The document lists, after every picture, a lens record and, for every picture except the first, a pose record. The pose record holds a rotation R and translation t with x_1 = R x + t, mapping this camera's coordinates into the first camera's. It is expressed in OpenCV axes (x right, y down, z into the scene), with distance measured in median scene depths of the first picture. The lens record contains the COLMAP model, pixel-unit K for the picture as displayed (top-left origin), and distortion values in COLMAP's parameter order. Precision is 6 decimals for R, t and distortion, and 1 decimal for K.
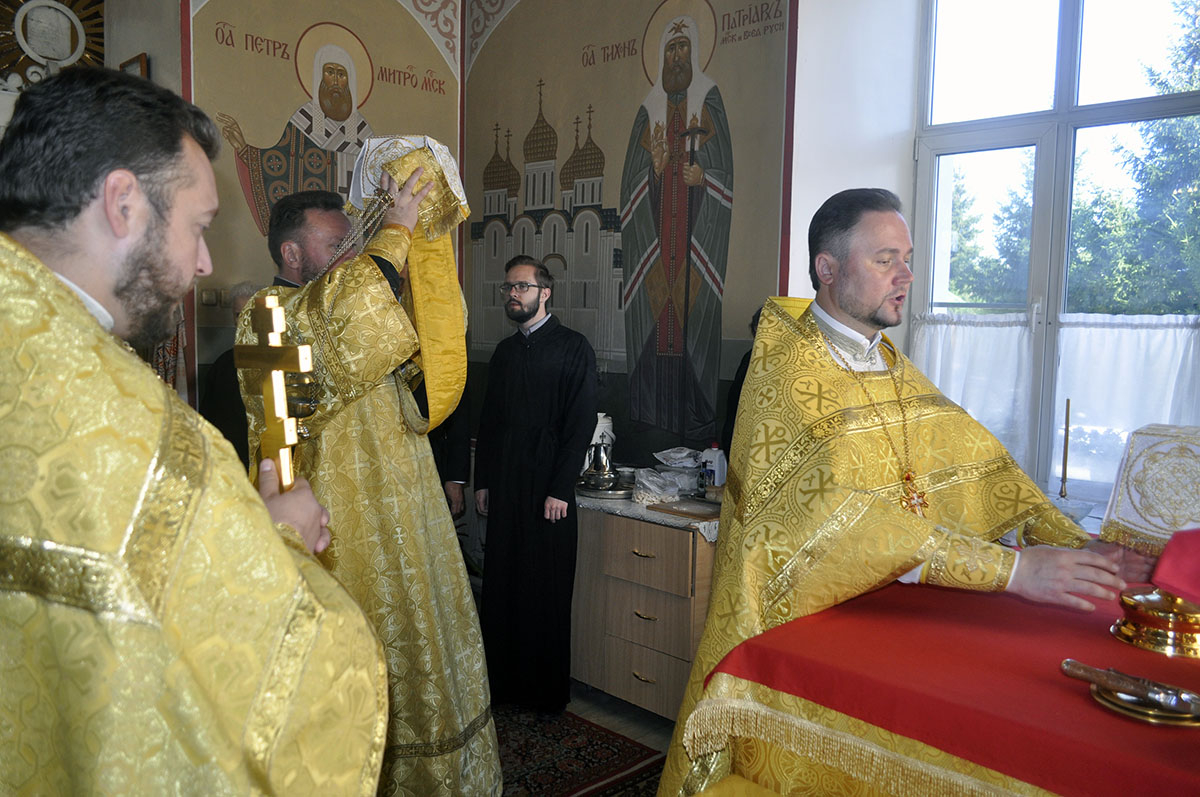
lens RADIAL K [[928.3, 0, 600.8], [0, 928.3, 399.9], [0, 0, 1]] dist [-0.010612, 0.001000]
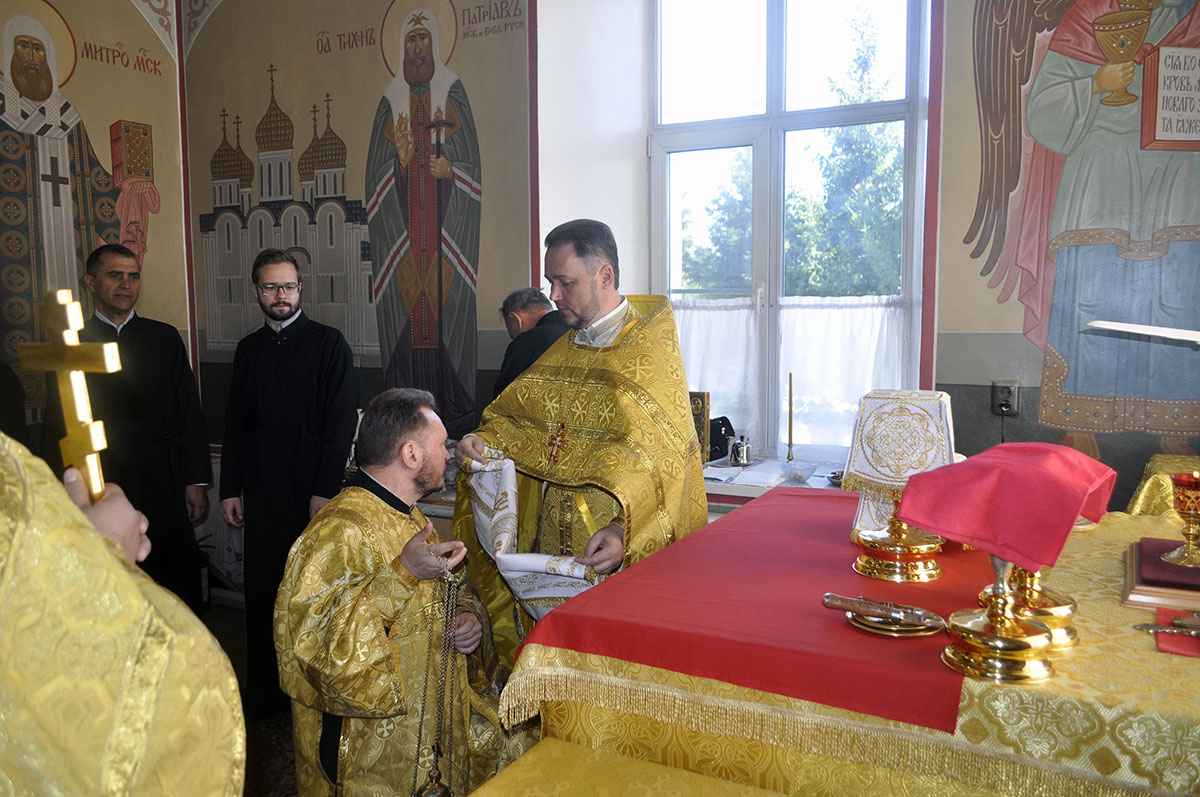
lens RADIAL K [[928.3, 0, 600.8], [0, 928.3, 399.9], [0, 0, 1]] dist [-0.010612, 0.001000]
pose [[0.958795, -0.053196, 0.279073, -0.027089], [0.050423, 0.998581, 0.017108, 0.000623], [-0.279587, -0.002331, 0.960117, -0.014331]]
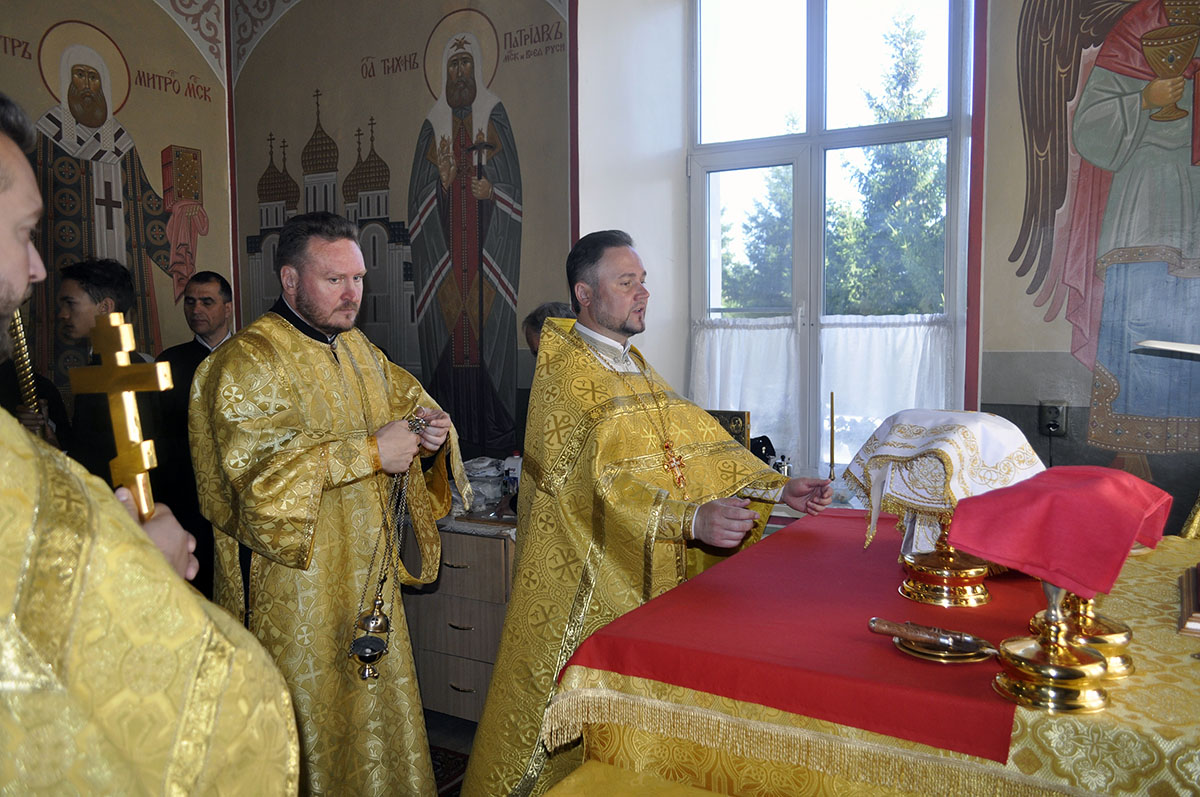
lens RADIAL K [[928.3, 0, 600.8], [0, 928.3, 399.9], [0, 0, 1]] dist [-0.010612, 0.001000]
pose [[0.969319, -0.047341, 0.241205, -0.029595], [0.049682, 0.998758, -0.003628, -0.001242], [-0.240734, 0.015500, 0.970467, -0.014441]]
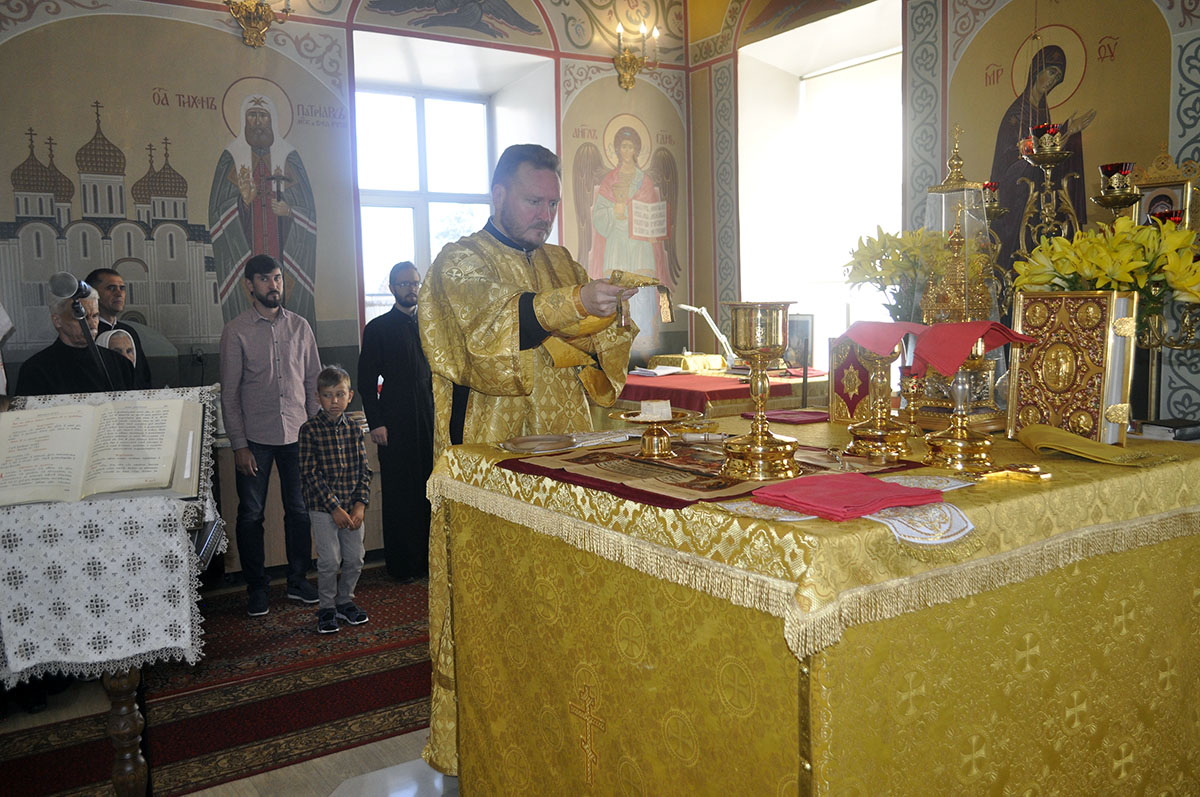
lens RADIAL K [[977.2, 0, 600.0], [0, 977.2, 398.5], [0, 0, 1]] dist [-0.000419, -0.000472]
pose [[0.205959, -0.119665, 0.971216, -1.278410], [0.116608, 0.988424, 0.097057, -0.039486], [-0.971588, 0.093262, 0.217528, 0.212367]]
